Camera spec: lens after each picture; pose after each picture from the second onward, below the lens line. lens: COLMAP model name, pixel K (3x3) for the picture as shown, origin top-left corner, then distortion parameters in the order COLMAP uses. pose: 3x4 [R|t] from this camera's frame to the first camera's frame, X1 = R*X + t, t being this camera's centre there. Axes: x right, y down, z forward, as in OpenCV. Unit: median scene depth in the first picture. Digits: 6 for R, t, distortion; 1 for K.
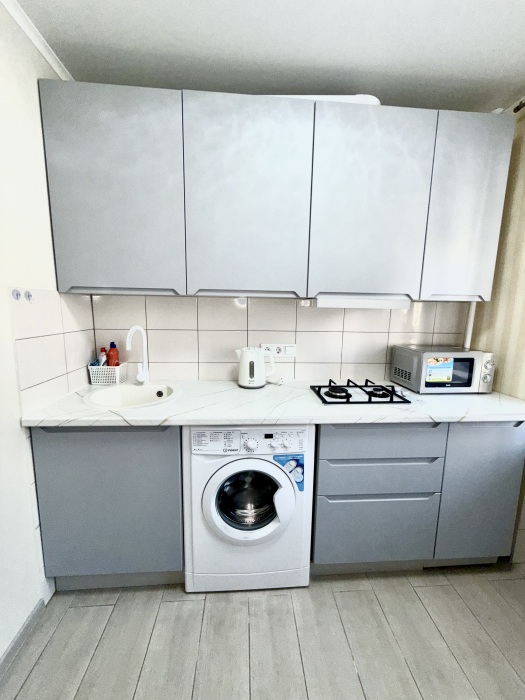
lens RADIAL K [[277.3, 0, 261.7], [0, 277.3, 348.5], [0, 0, 1]] dist [0.001147, 0.000241]
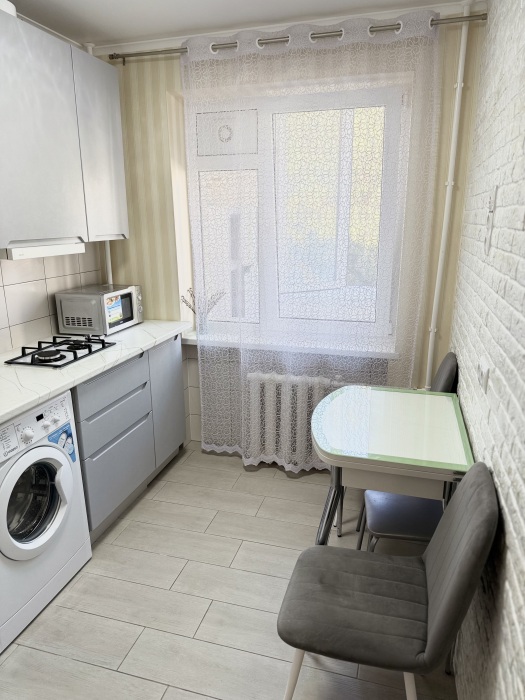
lens RADIAL K [[490.7, 0, 263.9], [0, 490.7, 351.3], [0, 0, 1]] dist [0.002660, -0.001199]
pose [[0.341223, -0.262793, 0.902500, -1.009188], [0.145452, 0.963322, 0.225510, -0.120714], [-0.928661, 0.054321, 0.366931, -0.212903]]
